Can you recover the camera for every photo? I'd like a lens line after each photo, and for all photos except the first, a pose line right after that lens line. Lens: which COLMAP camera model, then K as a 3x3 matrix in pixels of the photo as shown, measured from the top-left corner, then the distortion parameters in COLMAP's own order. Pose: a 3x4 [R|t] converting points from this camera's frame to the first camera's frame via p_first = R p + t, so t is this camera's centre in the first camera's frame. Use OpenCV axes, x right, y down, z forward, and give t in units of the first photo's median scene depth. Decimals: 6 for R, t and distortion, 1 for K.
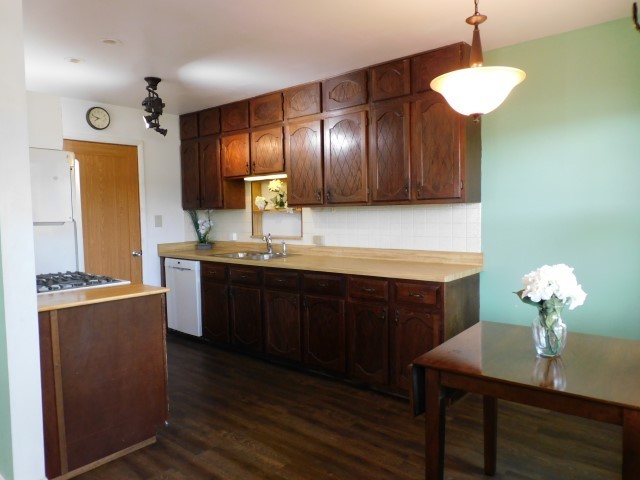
lens RADIAL K [[455.5, 0, 319.2], [0, 455.5, 239.9], [0, 0, 1]] dist [-0.006606, 0.000623]
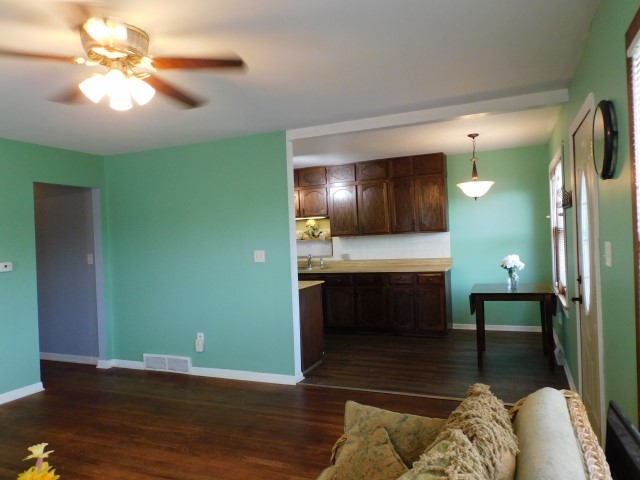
lens RADIAL K [[455.5, 0, 318.7], [0, 455.5, 243.7], [0, 0, 1]] dist [-0.006606, 0.000623]
pose [[0.955392, -0.031909, 0.293610, -0.696019], [0.047410, 0.997824, -0.045828, 0.029860], [-0.291509, 0.057703, 0.954826, -0.635072]]
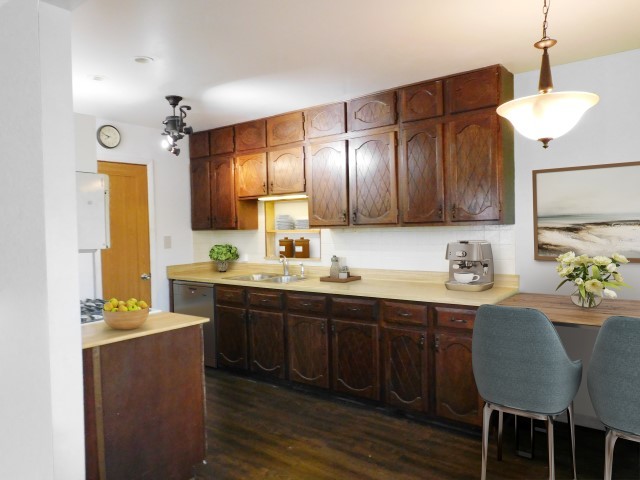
lens RADIAL K [[455.5, 0, 319.1], [0, 455.5, 238.9], [0, 0, 1]] dist [-0.006606, 0.000623]
pose [[0.998866, -0.006476, 0.047162, -0.110533], [0.008092, 0.999384, -0.034158, -0.018430], [-0.046912, 0.034501, 0.998303, 0.029969]]
